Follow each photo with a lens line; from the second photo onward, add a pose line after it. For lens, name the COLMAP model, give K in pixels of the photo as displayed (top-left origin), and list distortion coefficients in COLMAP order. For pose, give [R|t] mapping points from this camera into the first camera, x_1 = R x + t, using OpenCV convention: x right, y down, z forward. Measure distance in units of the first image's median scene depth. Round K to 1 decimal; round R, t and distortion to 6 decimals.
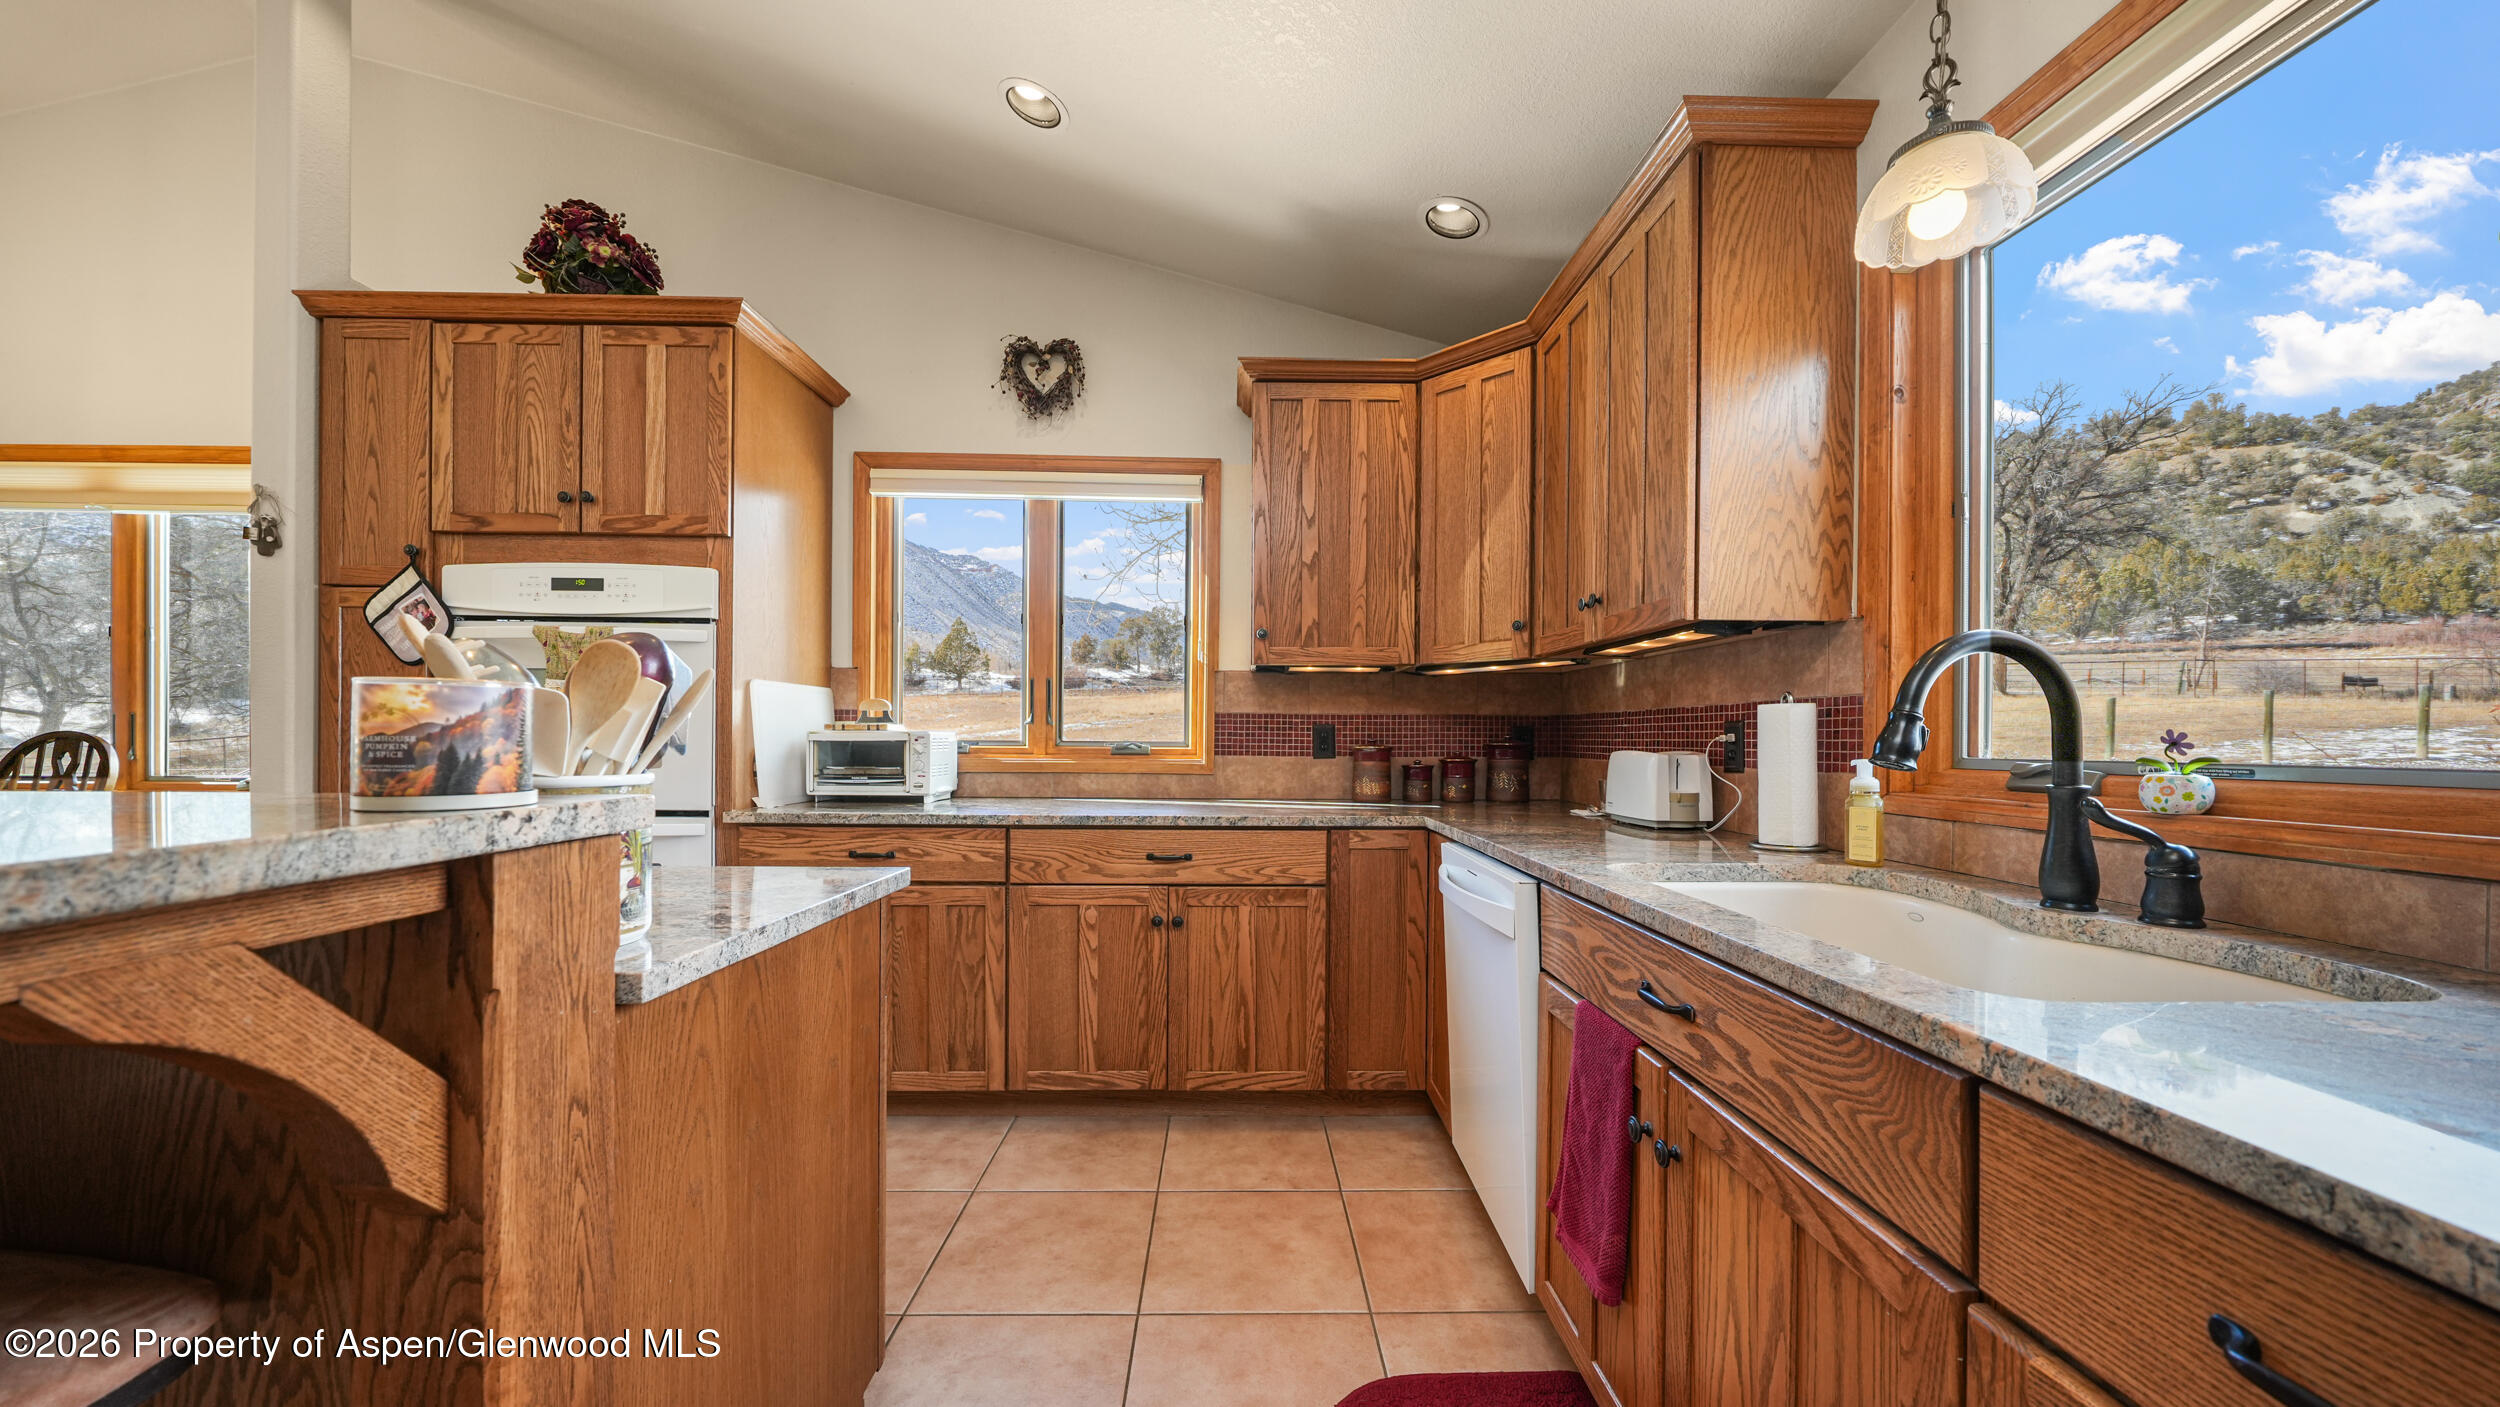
lens RADIAL K [[870.3, 0, 1246.2], [0, 870.3, 735.7], [0, 0, 1]] dist [-0.001328, -0.000141]
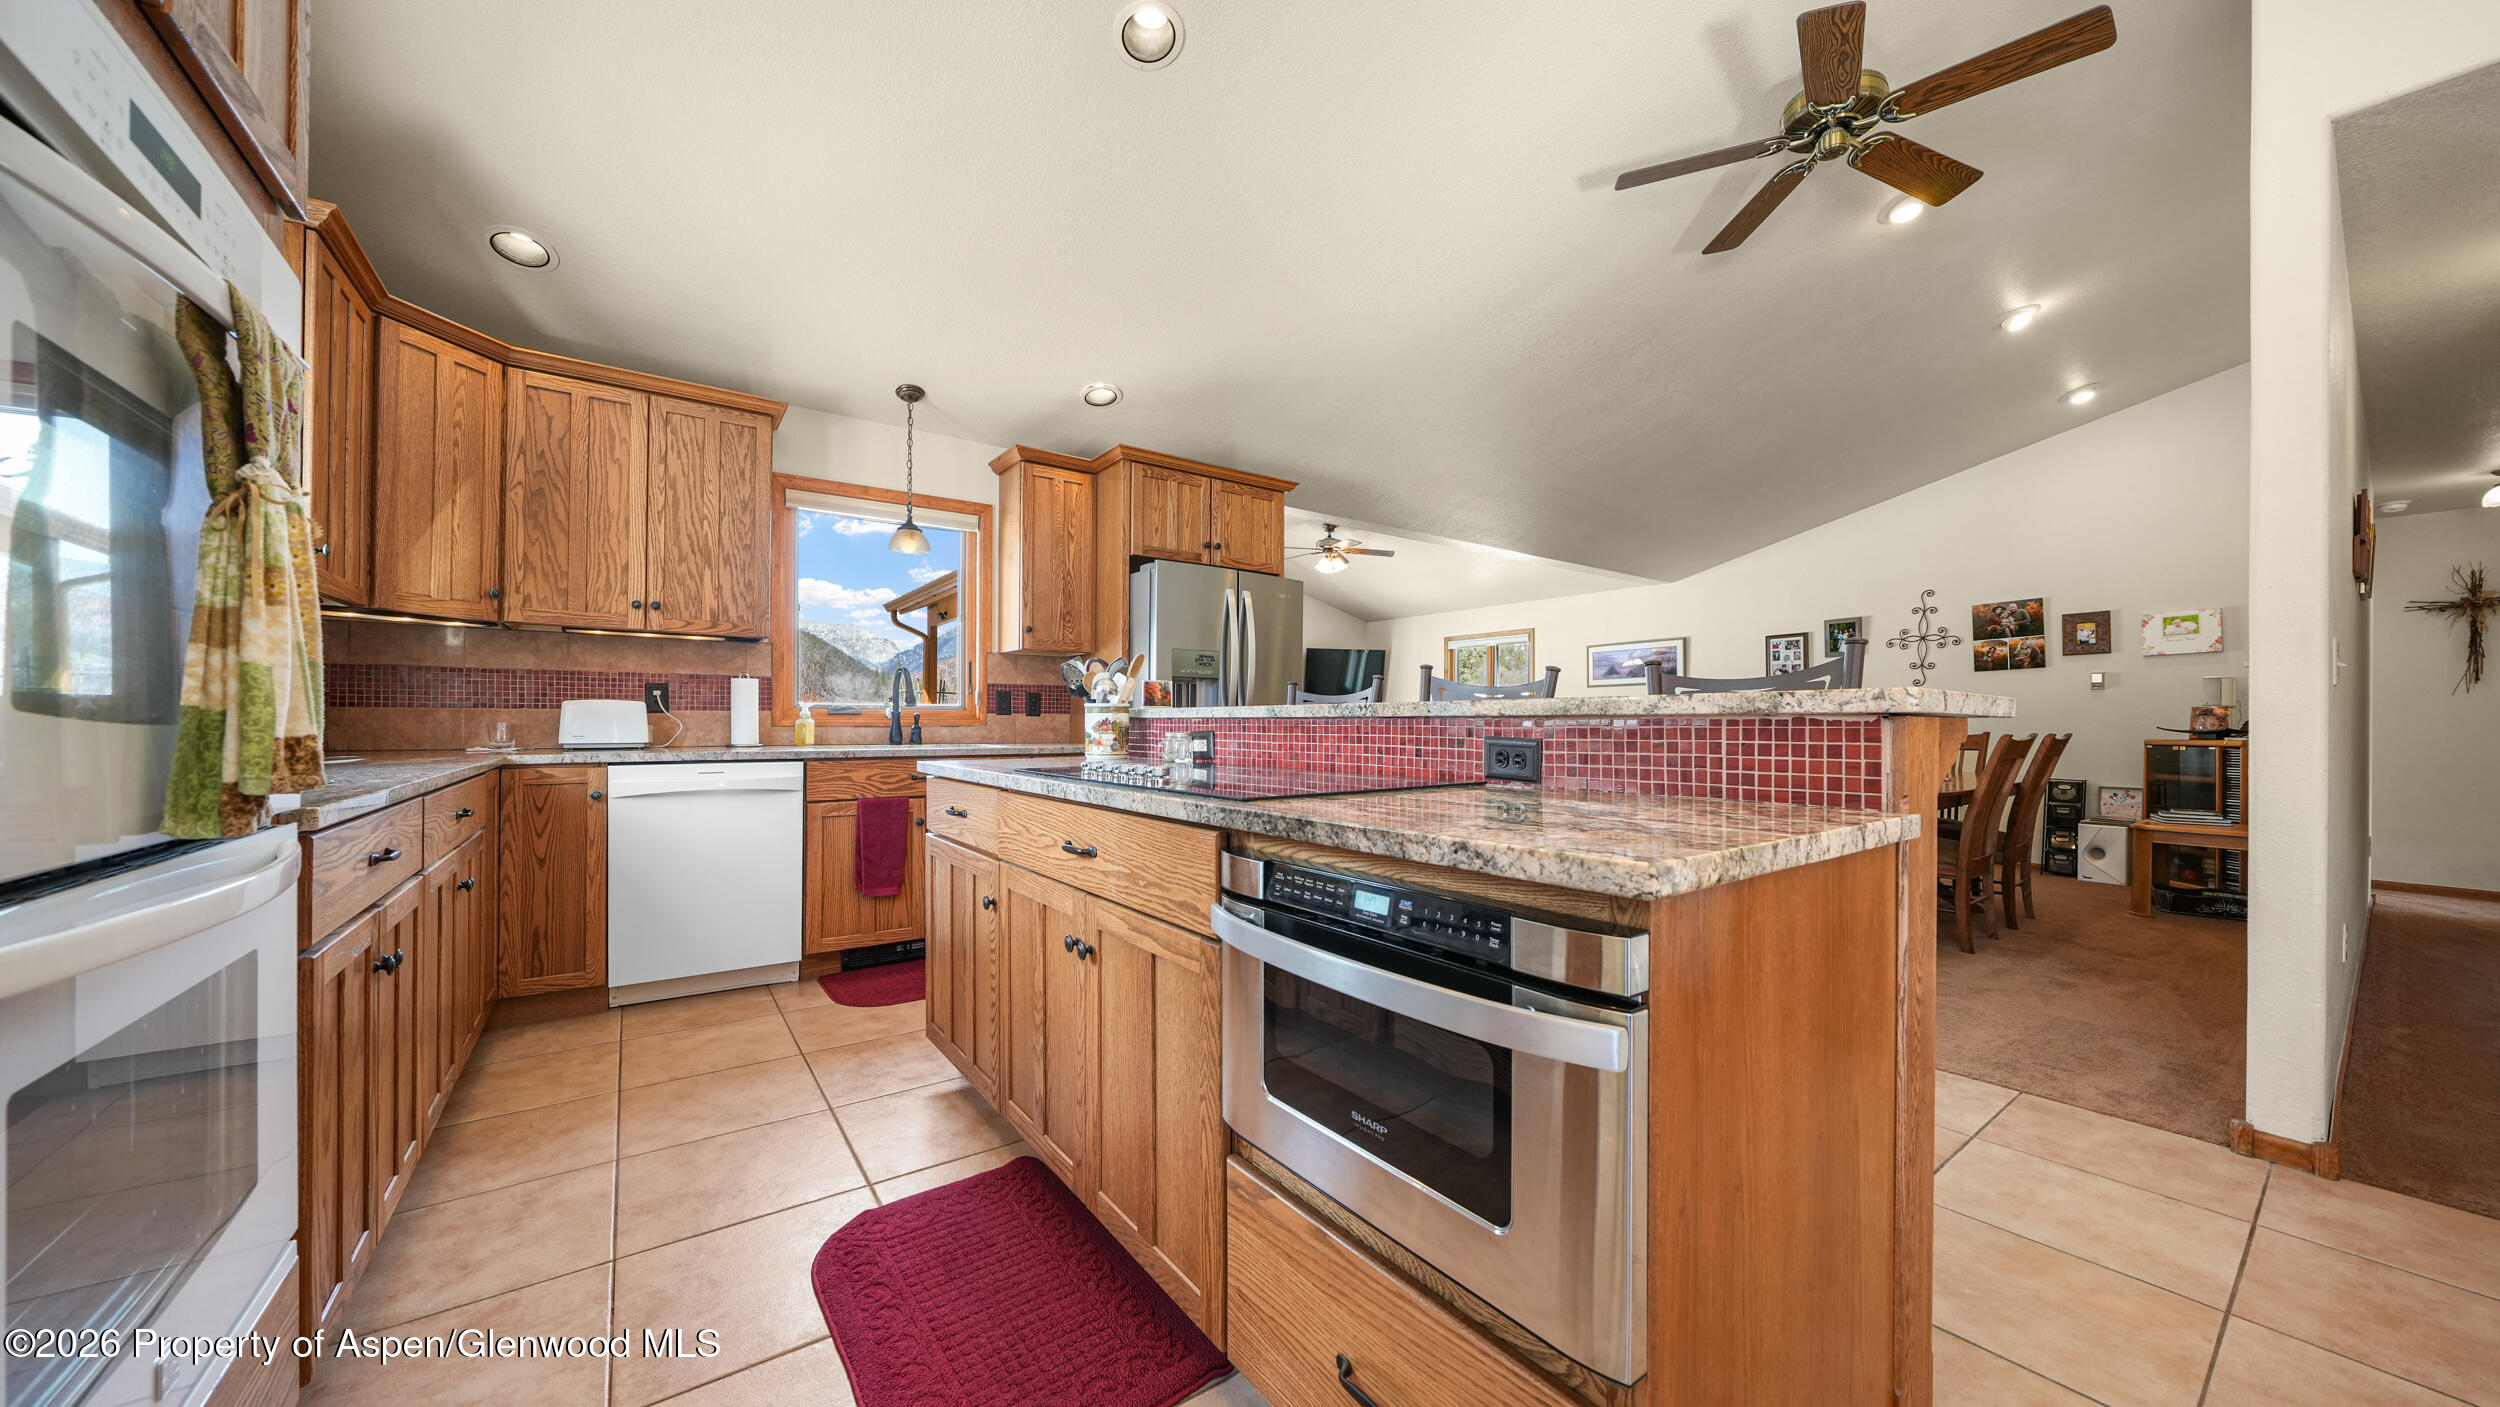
lens RADIAL K [[851.8, 0, 1248.4], [0, 851.8, 722.0], [0, 0, 1]] dist [-0.000859, -0.000035]
pose [[-0.574395, -0.011661, 0.818495, -1.273945], [-0.012791, 0.999904, 0.005269, 0.030577], [-0.818478, -0.007442, -0.574489, 0.849364]]
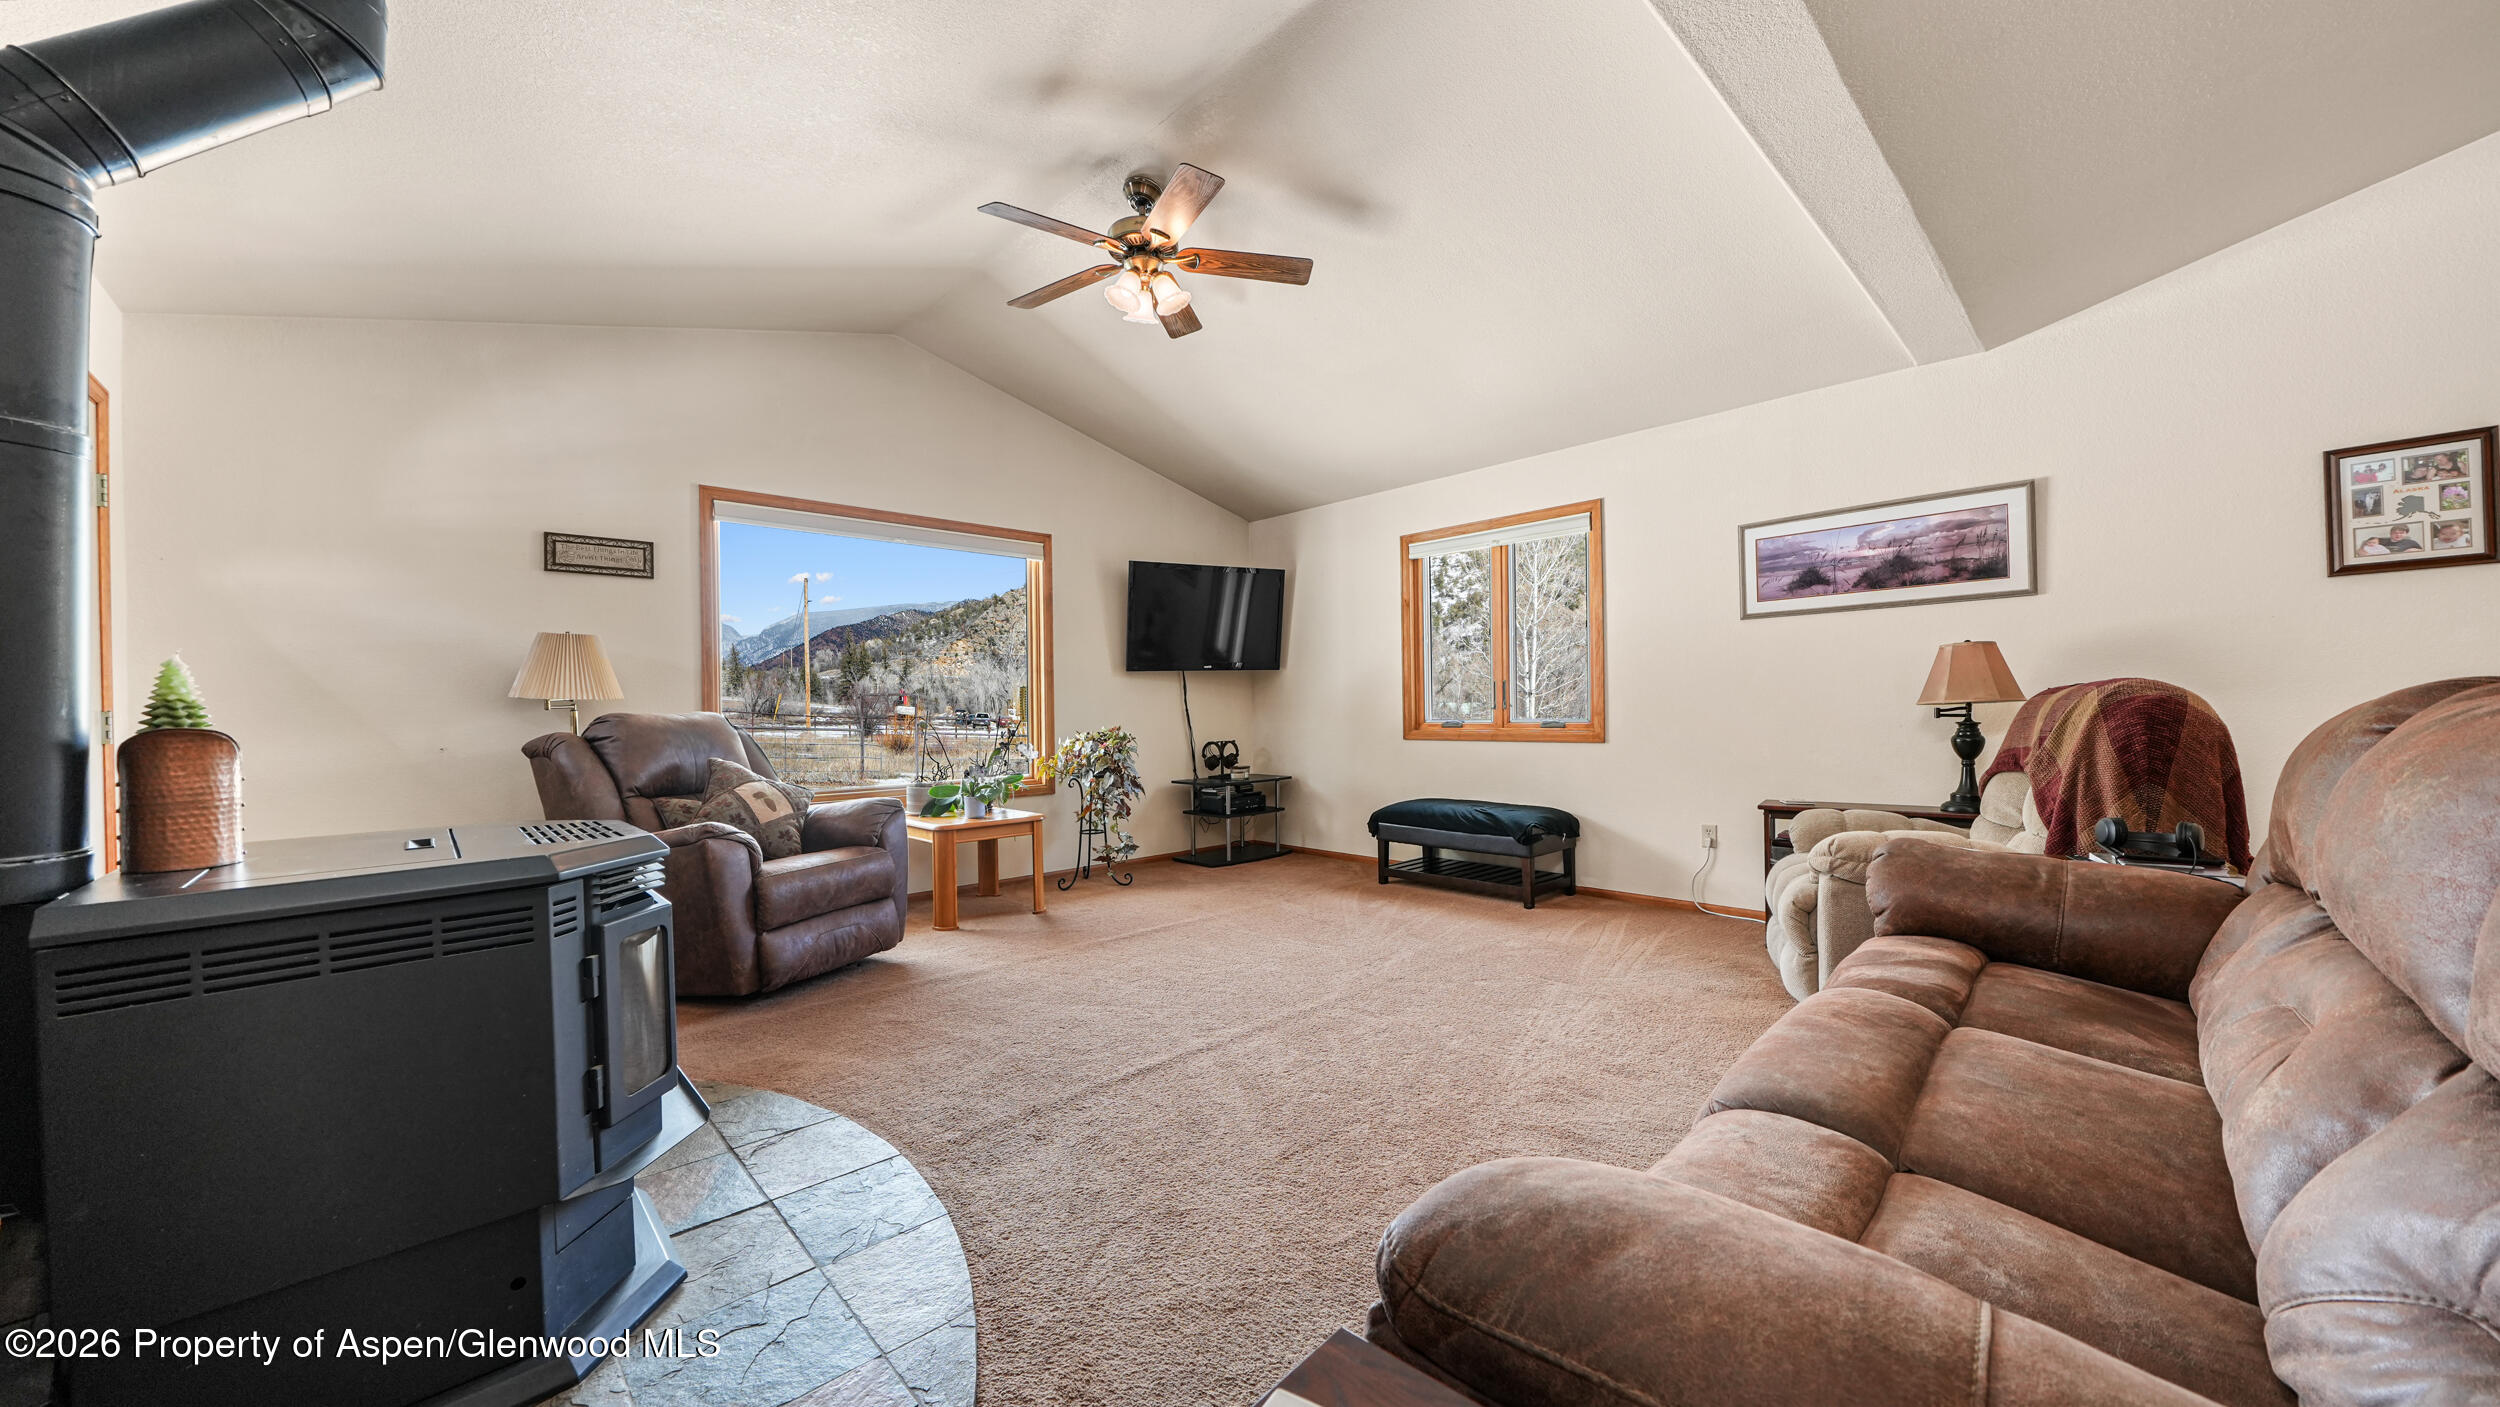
lens RADIAL K [[887.8, 0, 1250.6], [0, 887.8, 715.6], [0, 0, 1]] dist [-0.004645, -0.000113]
pose [[-0.677590, -0.005833, 0.735417, 0.294523], [0.007218, 0.999868, 0.014581, 0.034486], [-0.735405, 0.015188, -0.677458, -0.620417]]
